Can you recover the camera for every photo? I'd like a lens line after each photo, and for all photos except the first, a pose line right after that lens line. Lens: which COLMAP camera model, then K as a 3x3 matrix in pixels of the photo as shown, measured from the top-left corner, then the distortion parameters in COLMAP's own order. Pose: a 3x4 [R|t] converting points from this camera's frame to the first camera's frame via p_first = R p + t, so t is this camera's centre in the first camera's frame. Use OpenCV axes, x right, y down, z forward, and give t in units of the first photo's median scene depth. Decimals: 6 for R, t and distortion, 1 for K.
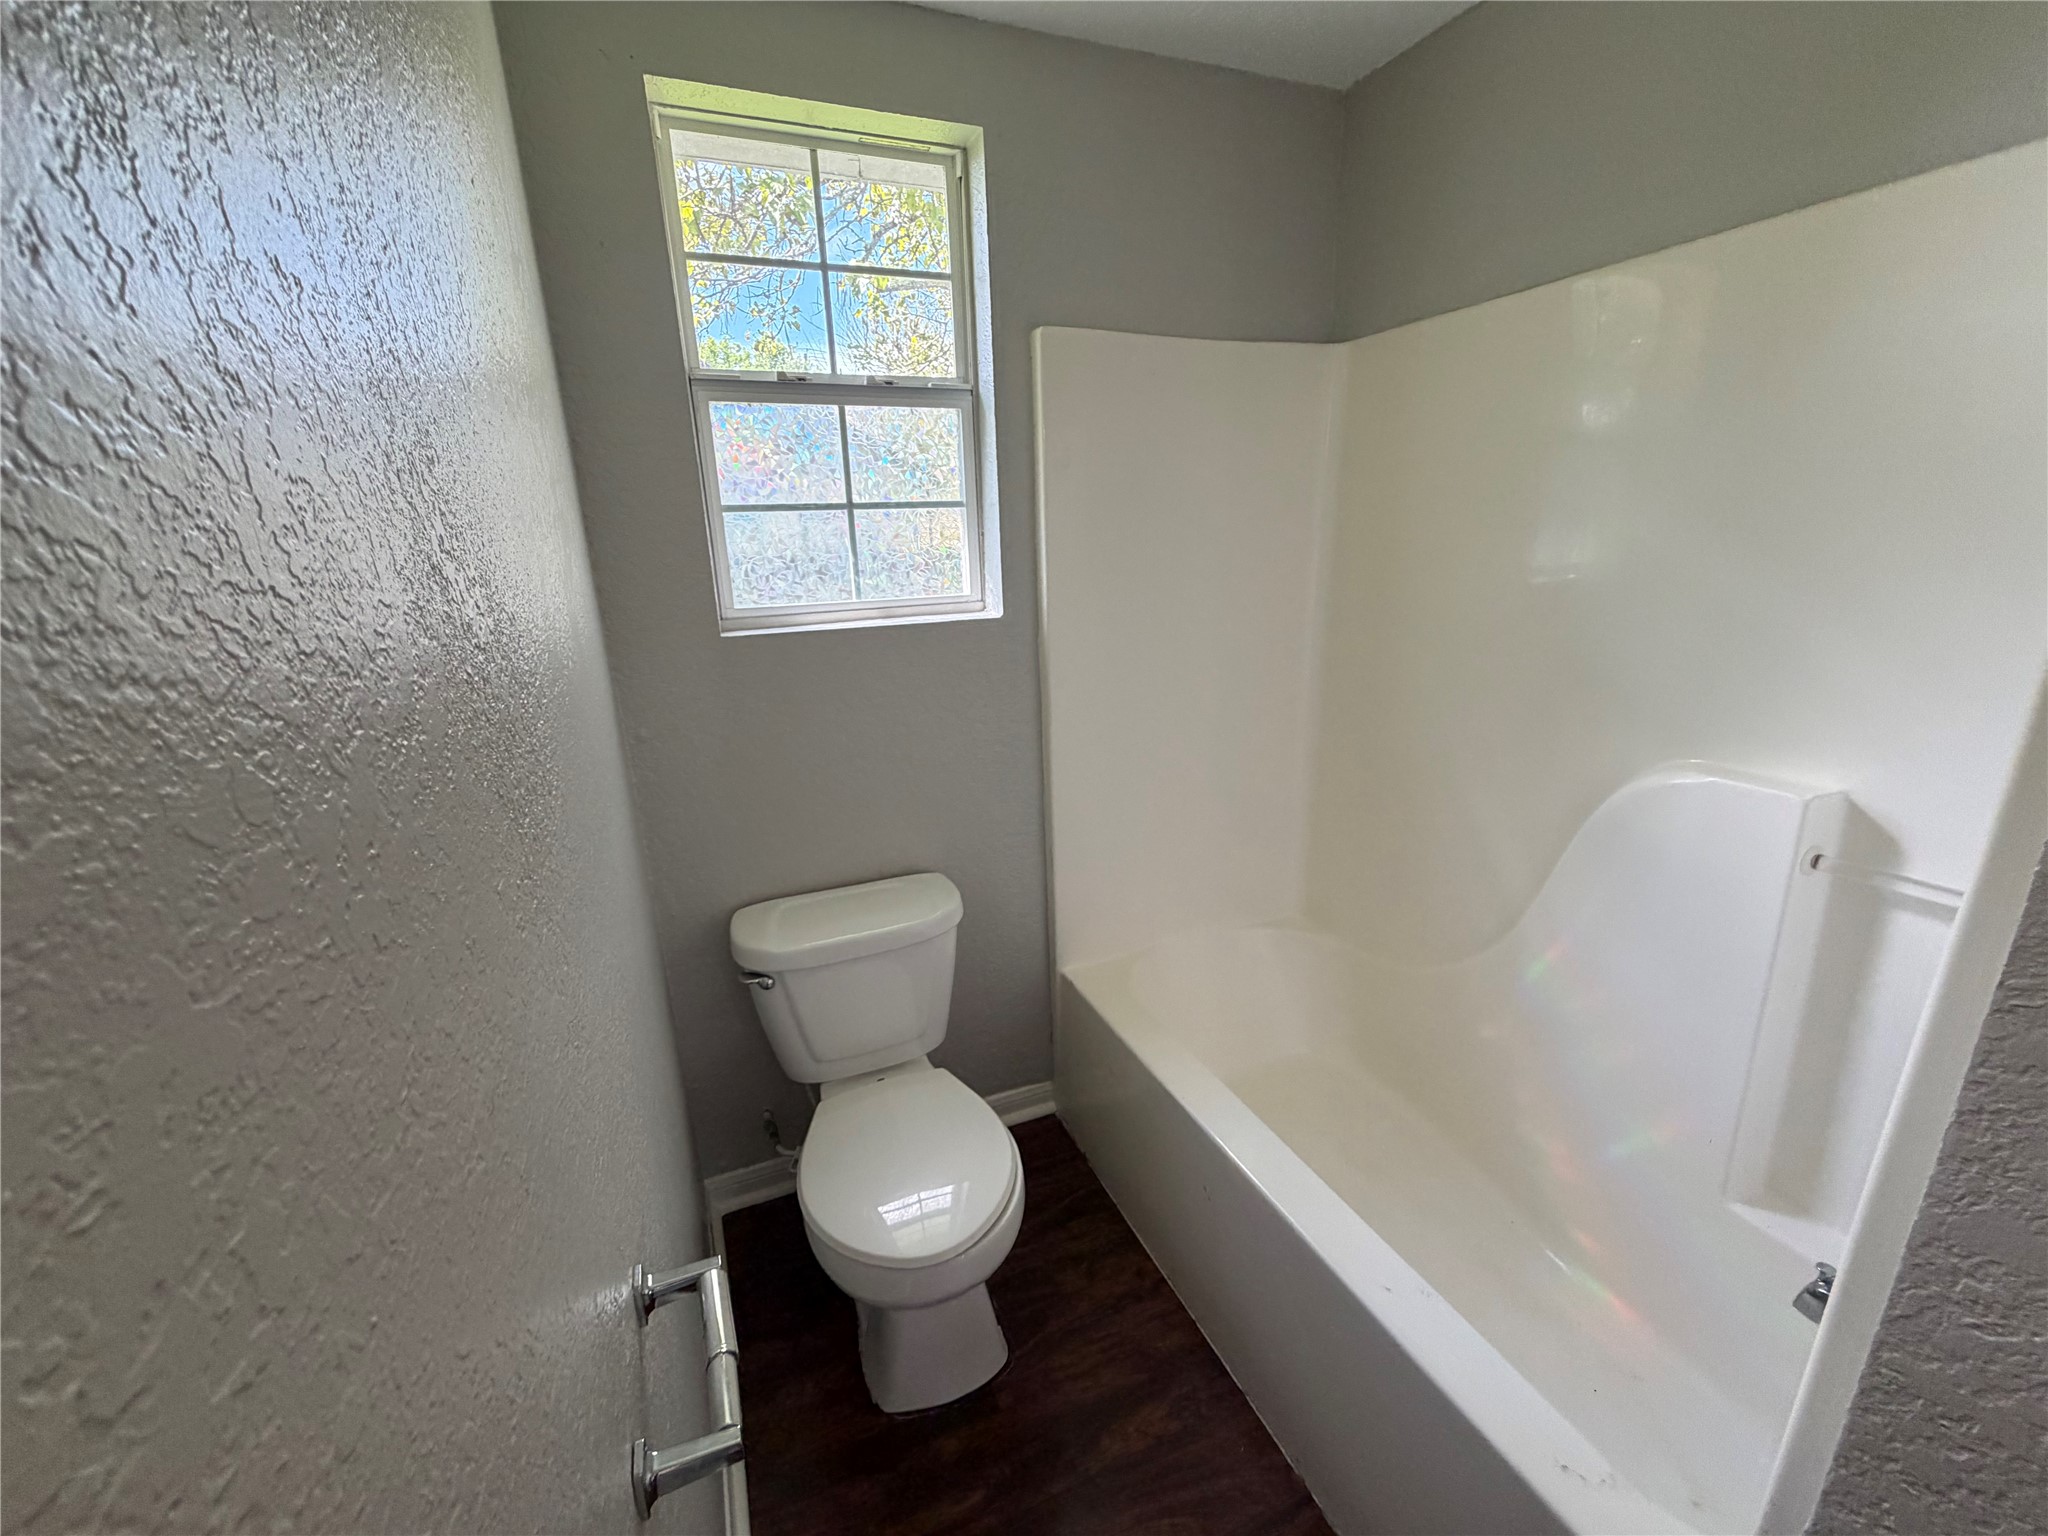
lens RADIAL K [[817.0, 0, 1019.9], [0, 817.0, 771.3], [0, 0, 1]] dist [0.000786, -0.000026]
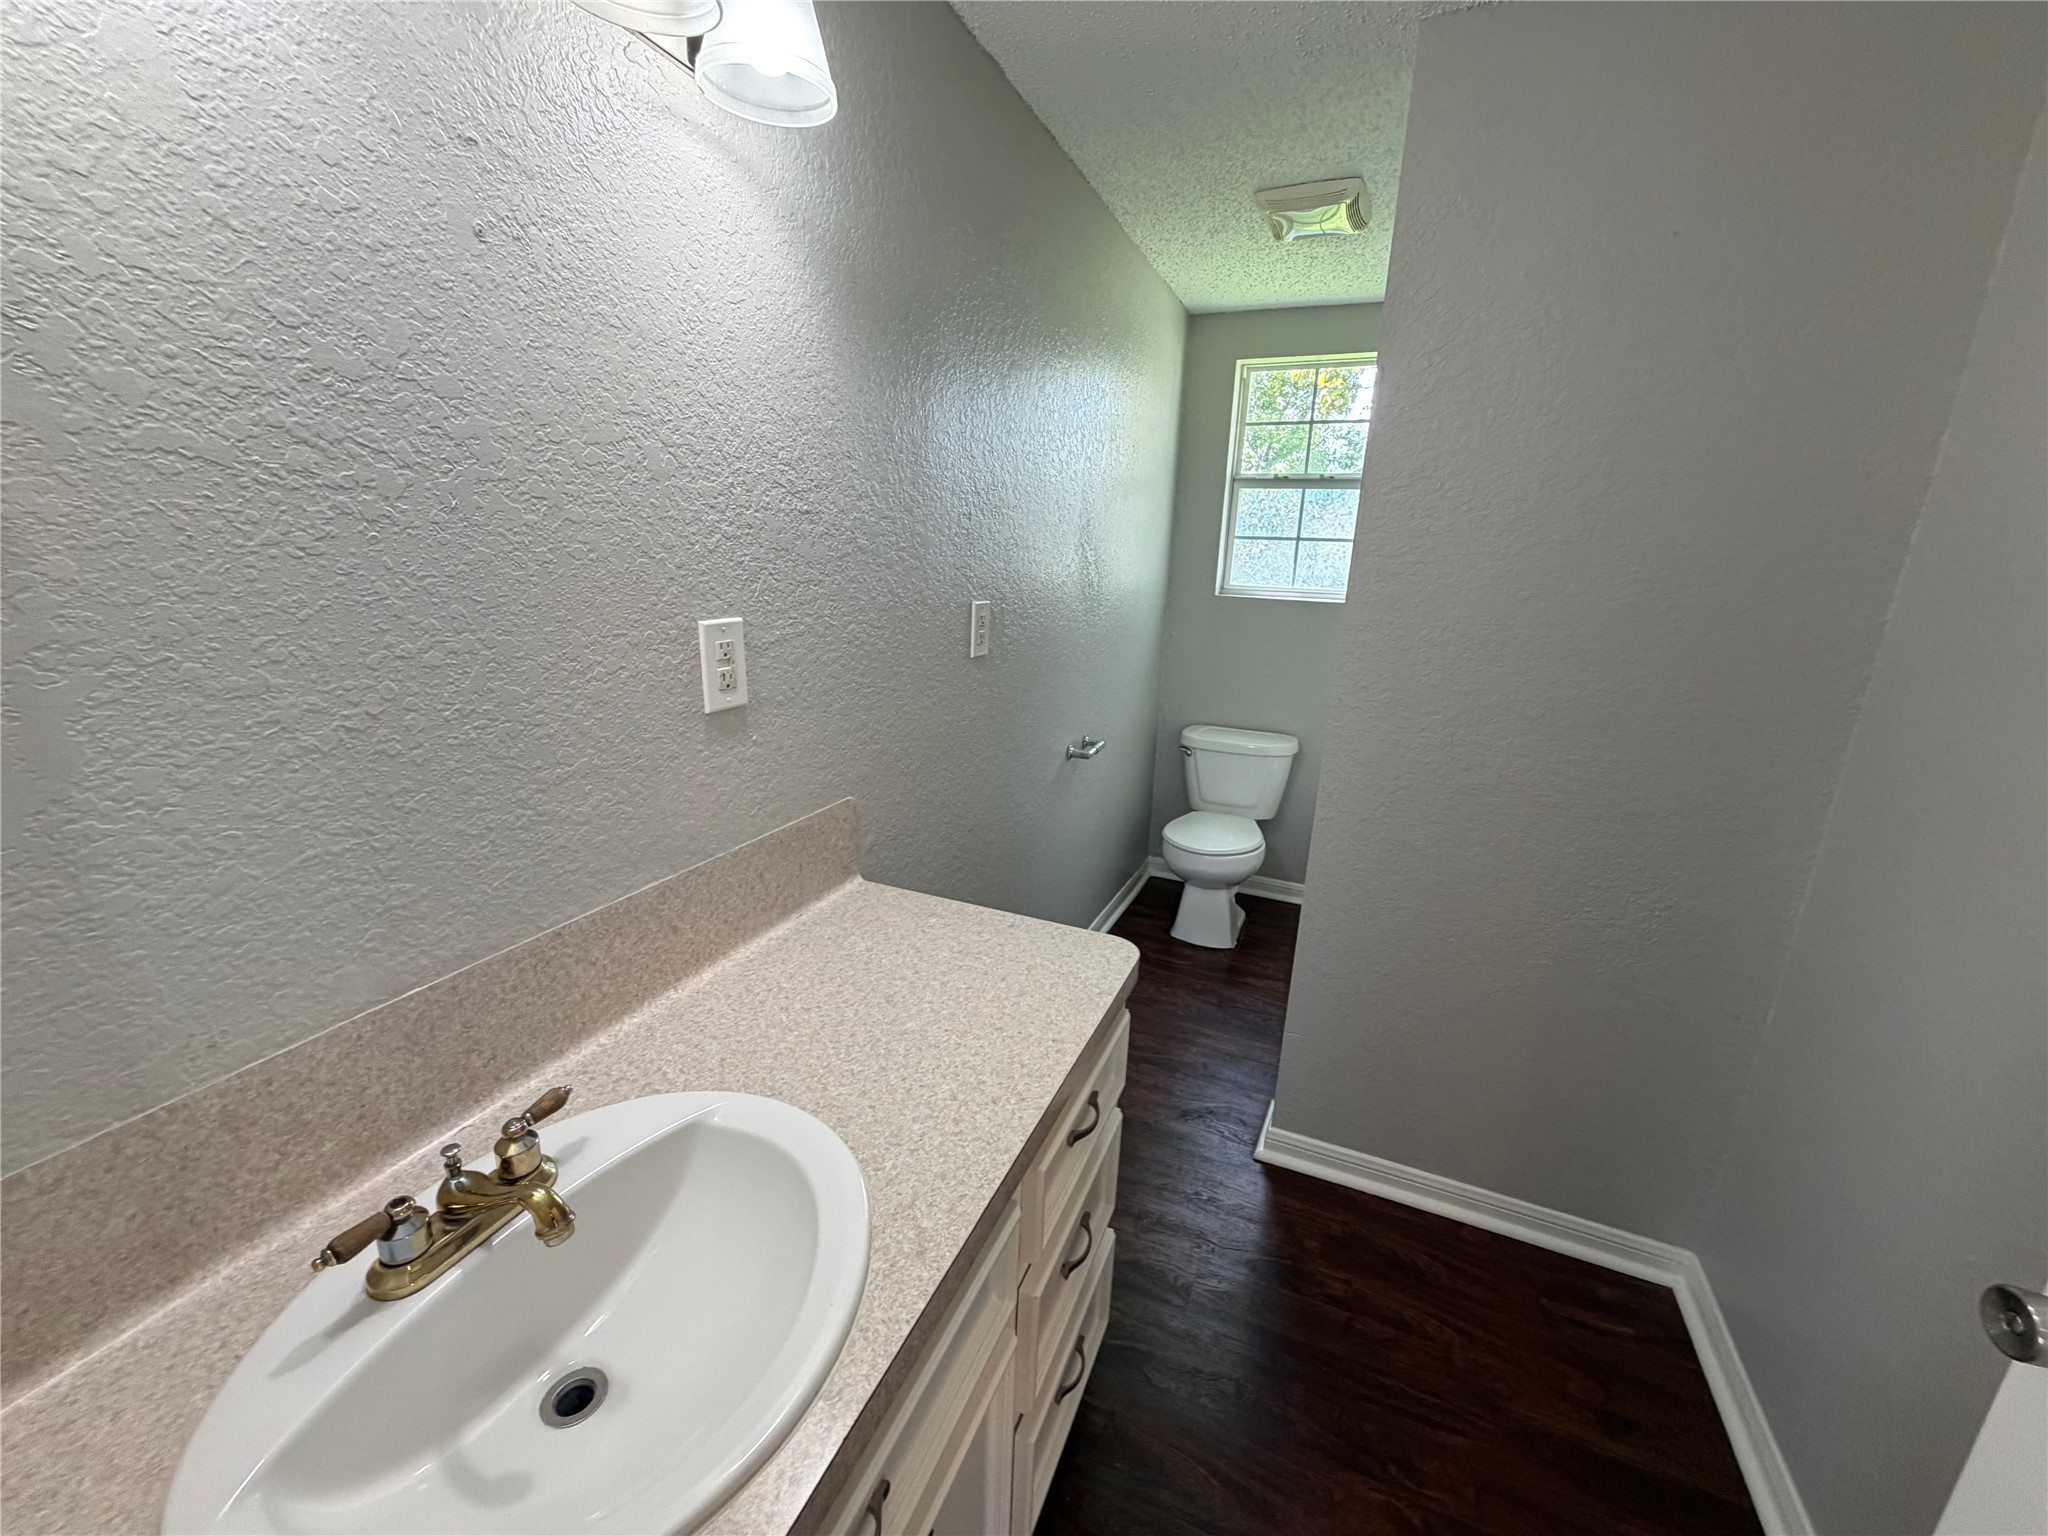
lens RADIAL K [[817.0, 0, 1019.9], [0, 817.0, 771.3], [0, 0, 1]] dist [0.000786, -0.000026]
pose [[0.684058, 0.240980, -0.688472, 0.876889], [-0.253000, 0.963644, 0.085918, 0.226855], [0.684146, 0.115410, 0.720156, -0.856742]]
